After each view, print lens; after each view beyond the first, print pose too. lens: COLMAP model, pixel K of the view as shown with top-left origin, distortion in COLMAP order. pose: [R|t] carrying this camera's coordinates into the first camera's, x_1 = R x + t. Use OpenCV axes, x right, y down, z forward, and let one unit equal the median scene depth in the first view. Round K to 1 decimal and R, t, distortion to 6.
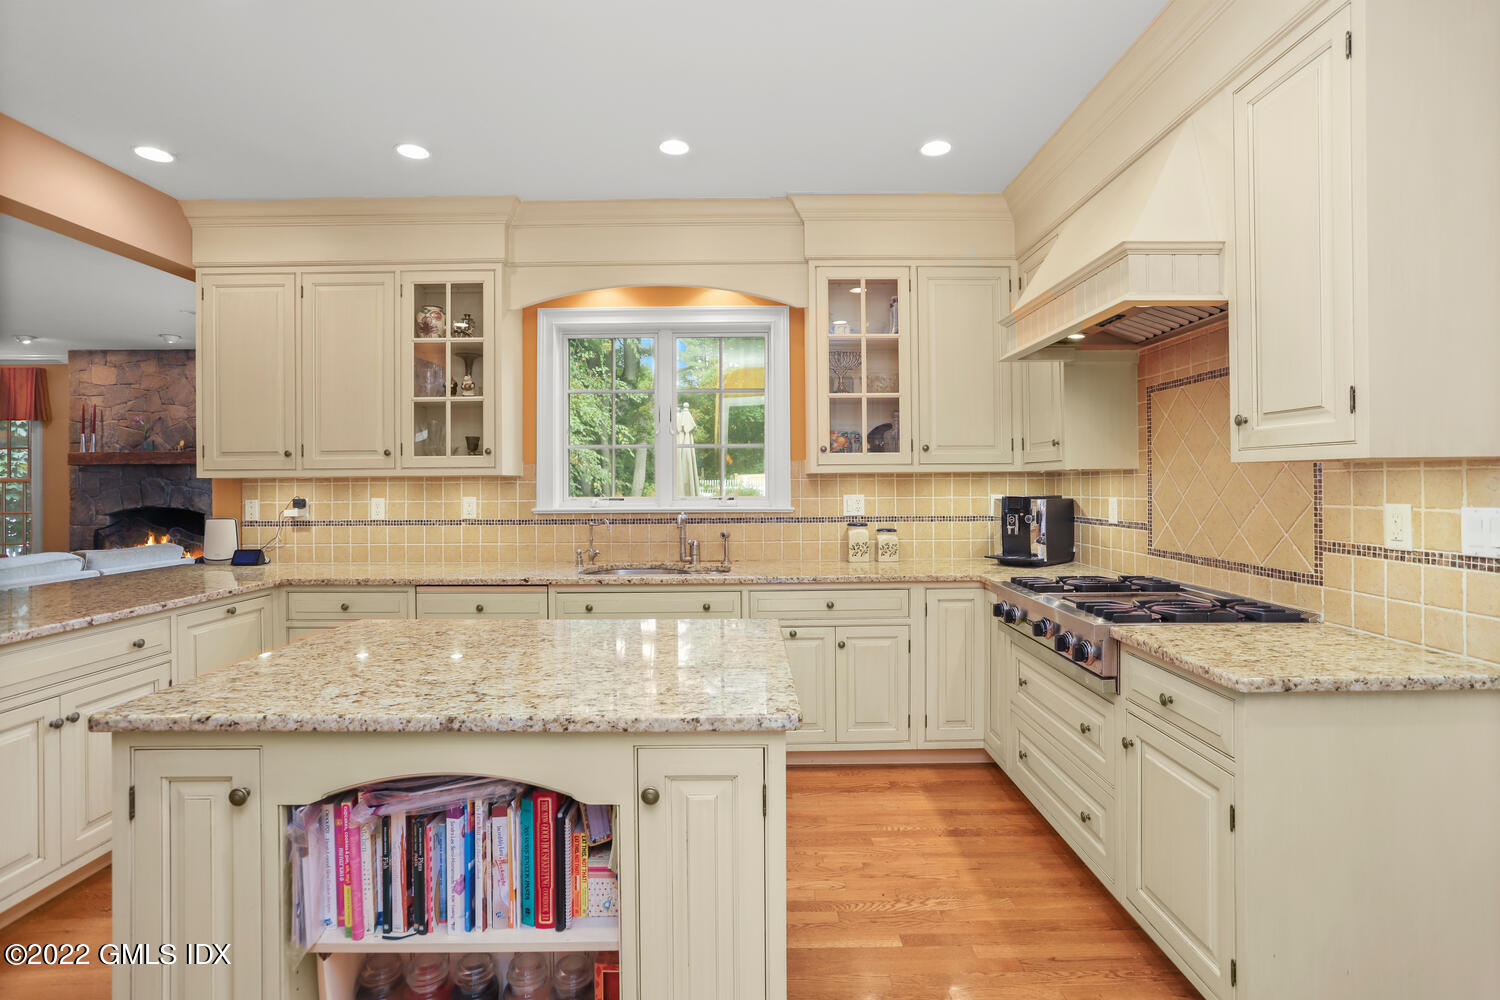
lens RADIAL K [[724.2, 0, 747.7], [0, 724.2, 494.7], [0, 0, 1]] dist [-0.035599, 0.013883]
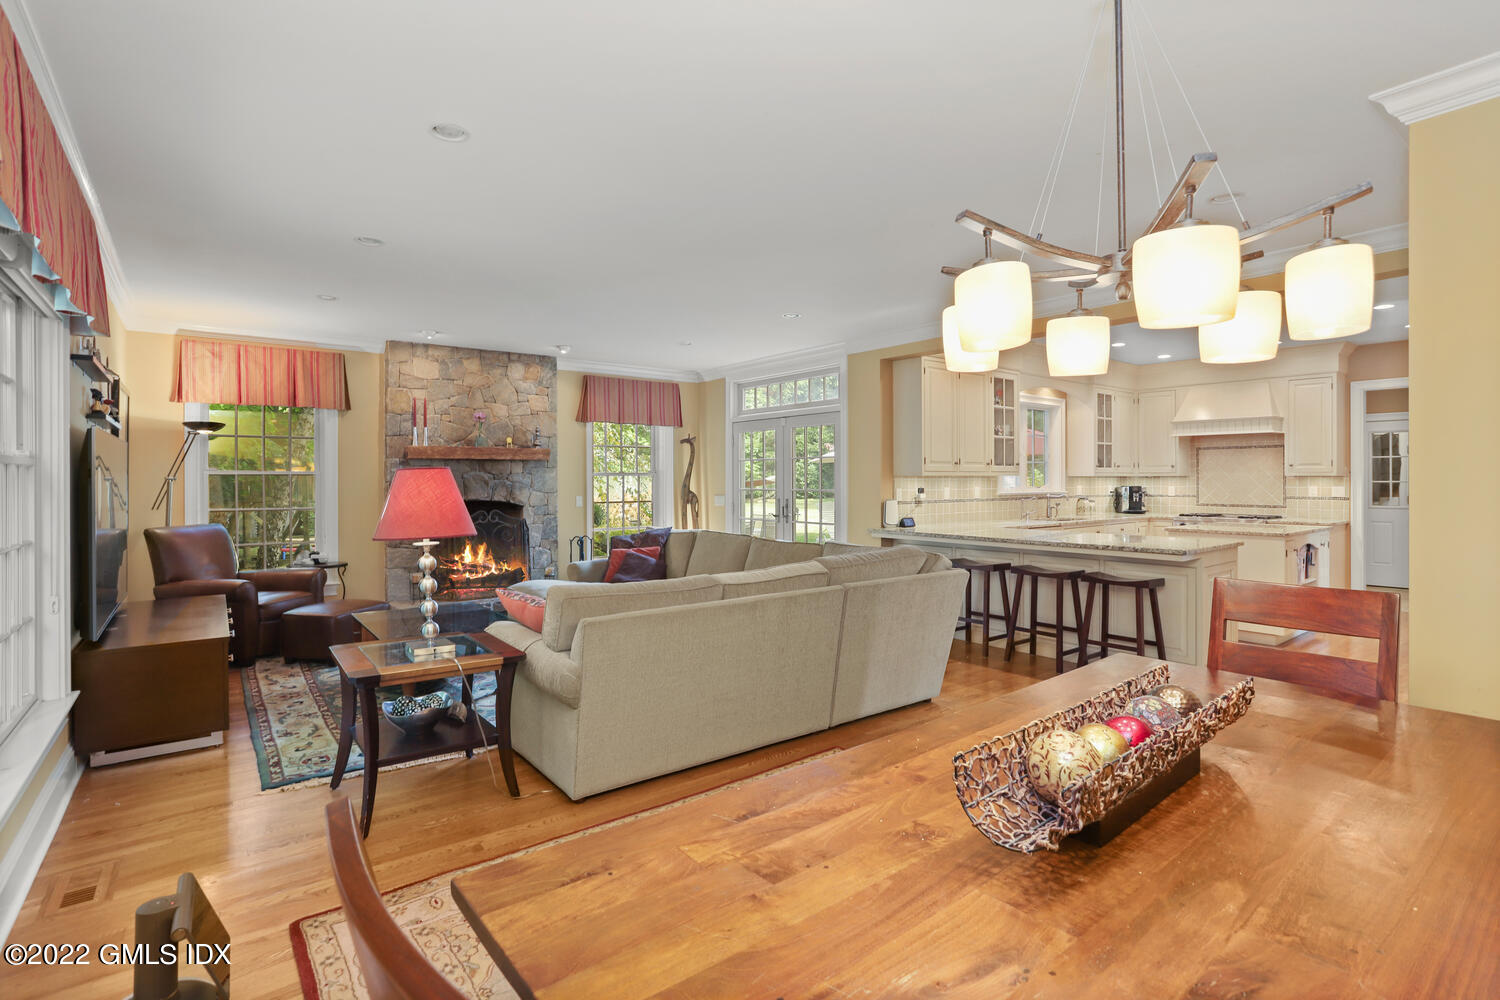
lens RADIAL K [[724.2, 0, 775.5], [0, 724.2, 463.3], [0, 0, 1]] dist [-0.035599, 0.013883]
pose [[0.772081, 0.018241, 0.635263, -2.238038], [0.008265, 0.999215, -0.038737, 0.008681], [-0.635471, 0.035158, 0.771324, -0.122055]]
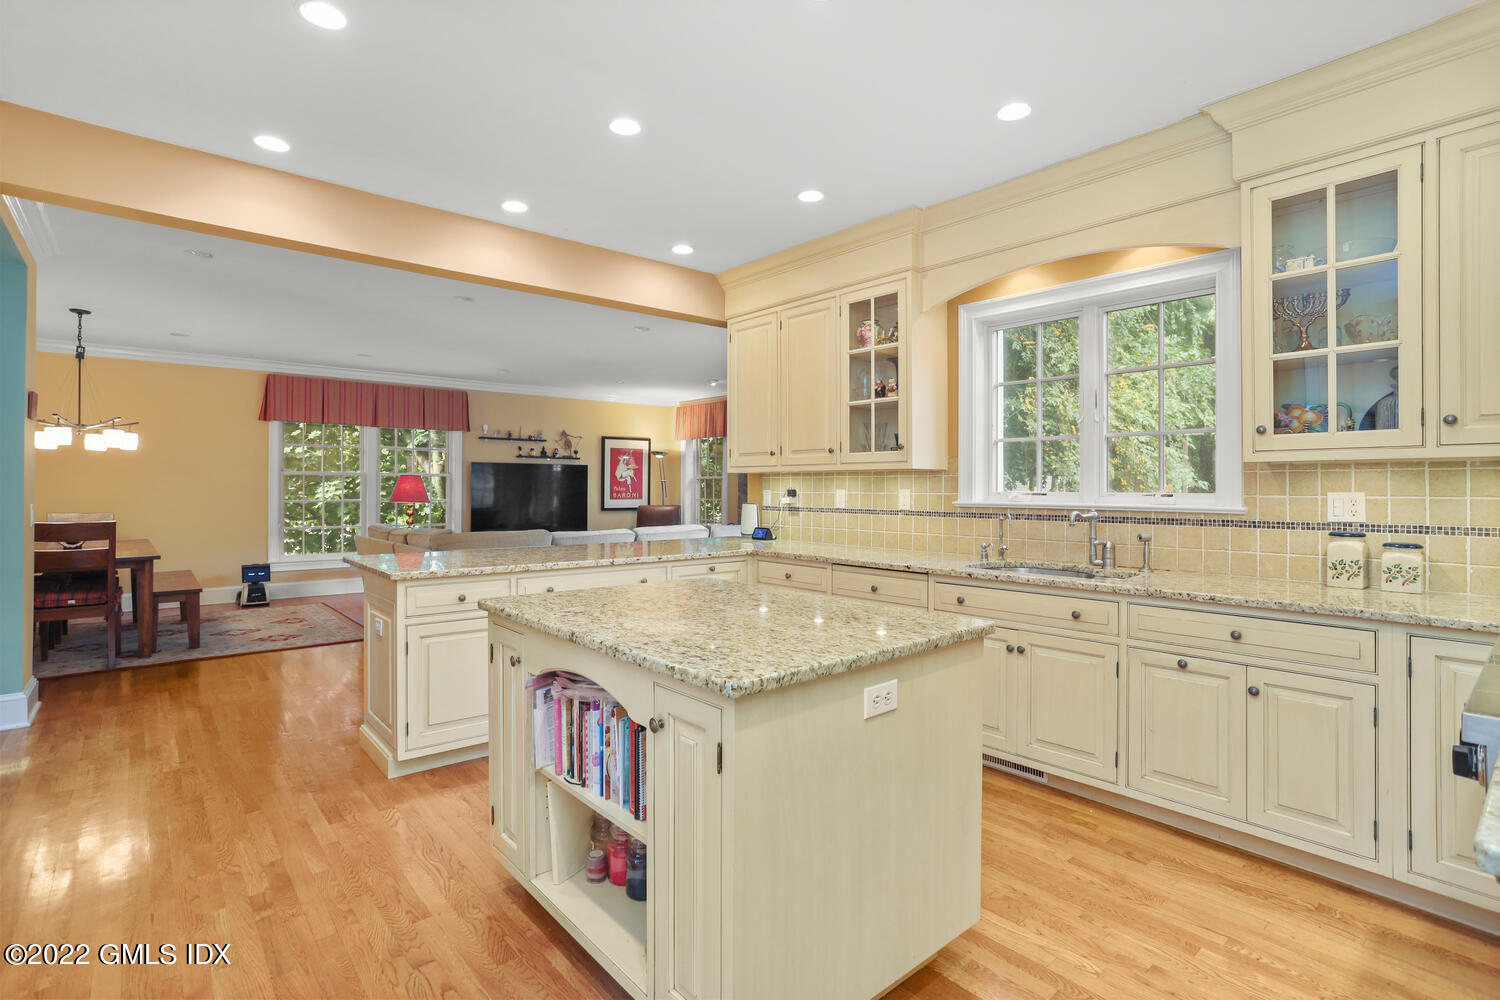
lens RADIAL K [[724.2, 0, 748.7], [0, 724.2, 488.9], [0, 0, 1]] dist [-0.035599, 0.013883]
pose [[0.656959, 0.010805, -0.753849, 0.307339], [-0.018438, 0.999828, -0.001737, 0.009460], [0.753701, 0.015041, 0.657045, 0.115849]]
